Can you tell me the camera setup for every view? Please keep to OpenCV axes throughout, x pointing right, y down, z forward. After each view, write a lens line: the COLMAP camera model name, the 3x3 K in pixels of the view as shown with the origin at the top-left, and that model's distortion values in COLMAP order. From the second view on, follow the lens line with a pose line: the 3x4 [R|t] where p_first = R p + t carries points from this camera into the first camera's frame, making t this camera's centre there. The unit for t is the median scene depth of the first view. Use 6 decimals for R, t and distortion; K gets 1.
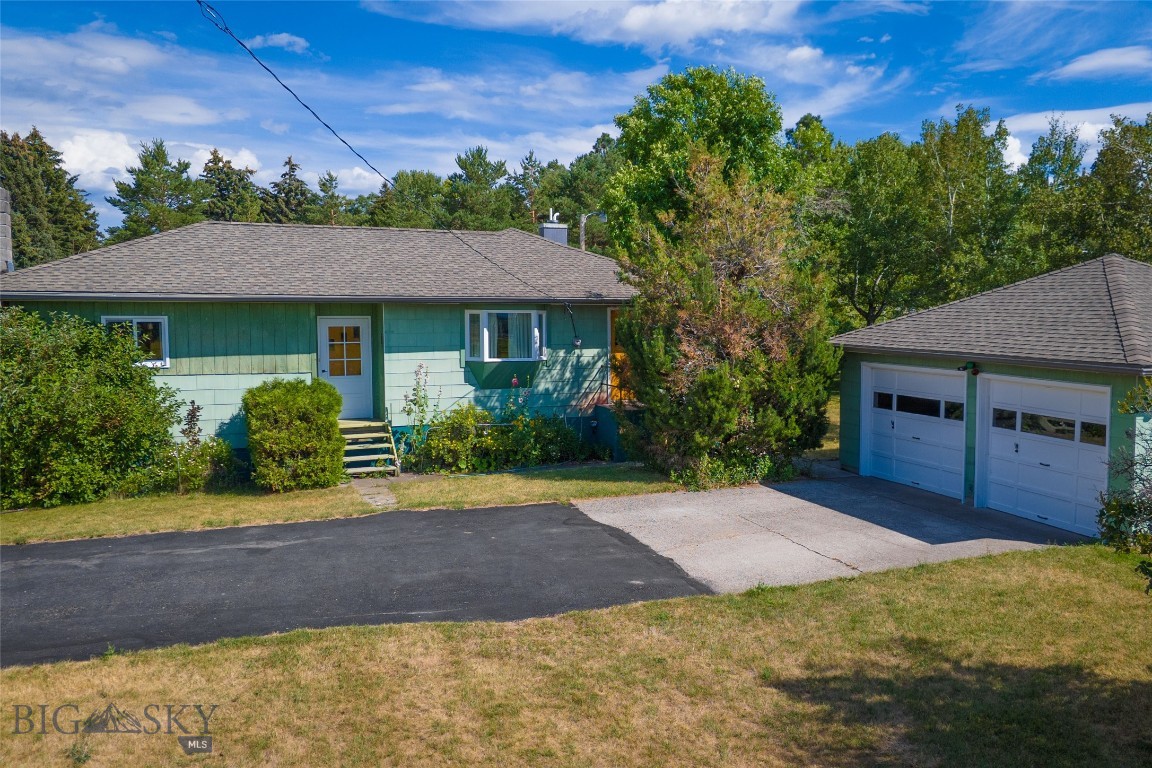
lens RADIAL K [[952.7, 0, 666.4], [0, 952.7, 388.1], [0, 0, 1]] dist [0.113543, -0.132048]
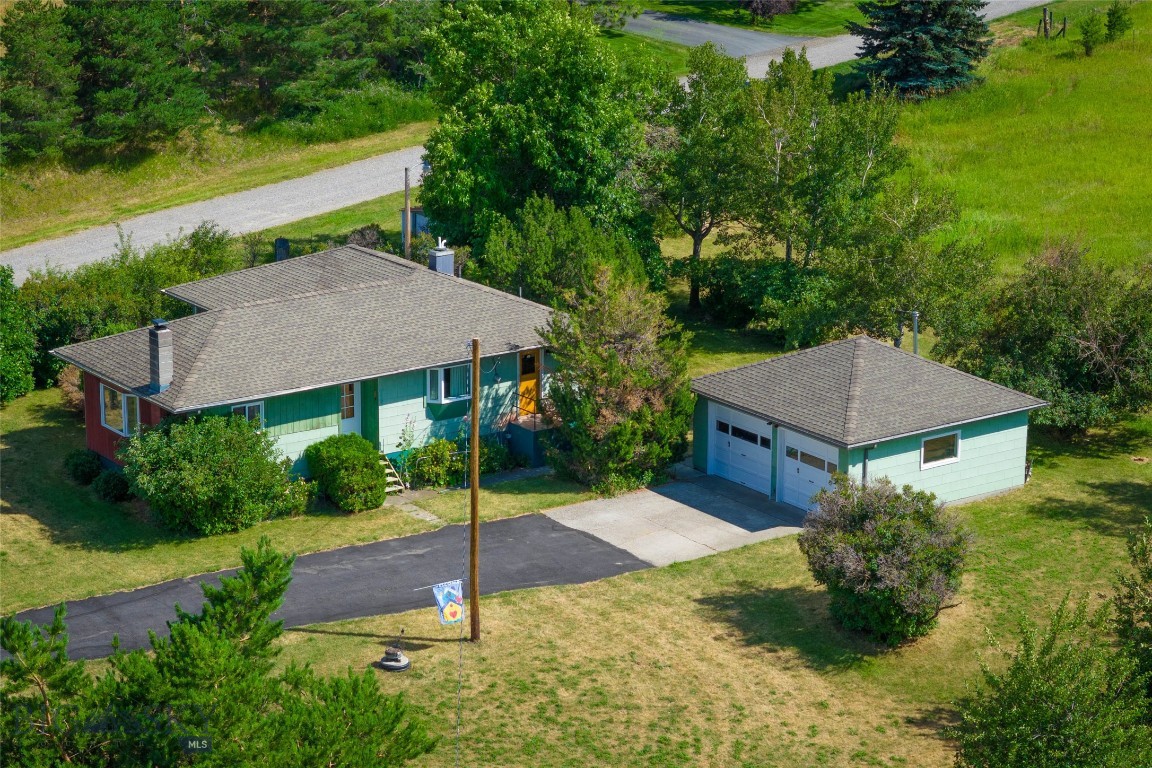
lens RADIAL K [[2675.3, 0, 576.0], [0, 2675.3, 384.0], [0, 0, 1]] dist [-0.137552, -0.366189]
pose [[0.981783, -0.046203, 0.184301, -0.783228], [0.012533, 0.983619, 0.179822, -0.824651], [-0.189590, -0.174237, 0.966280, -3.051261]]
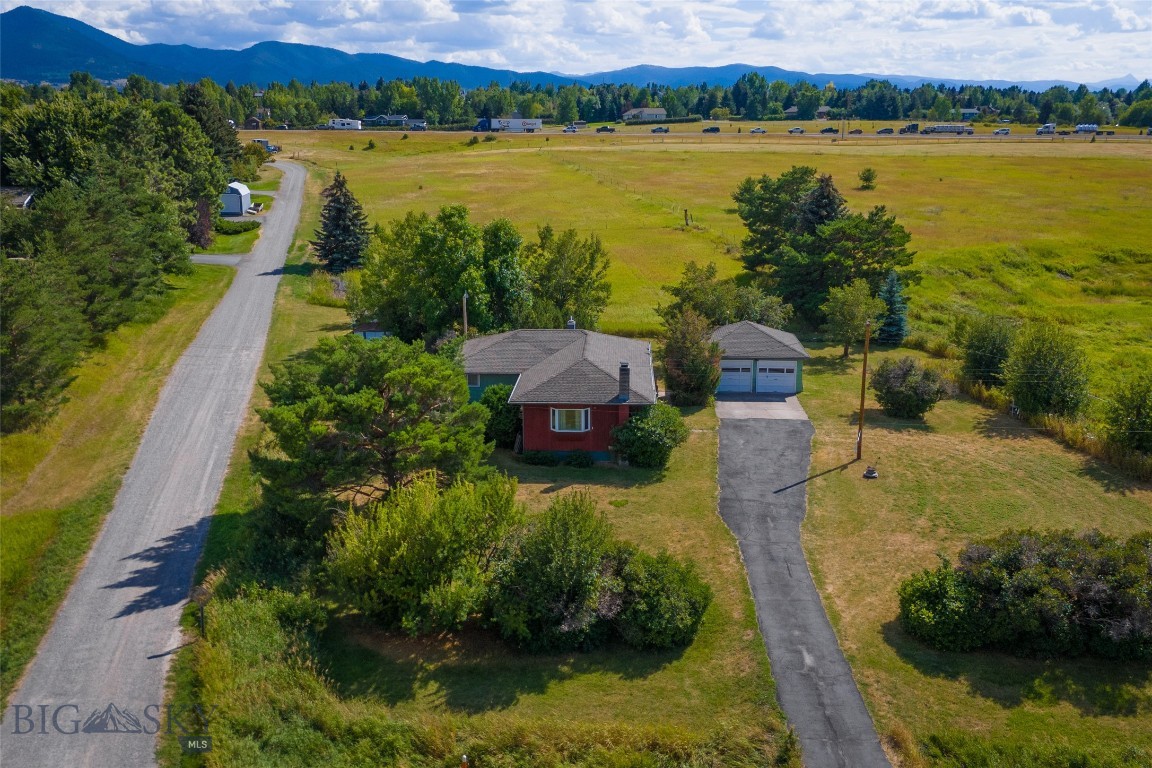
lens RADIAL K [[947.5, 0, 576.0], [0, 947.5, 384.0], [0, 0, 1]] dist [0.095323, -0.121775]
pose [[0.494295, -0.230532, 0.838169, -2.993182], [0.090763, 0.972612, 0.213983, -0.736241], [-0.864543, -0.029696, 0.501681, -0.304602]]
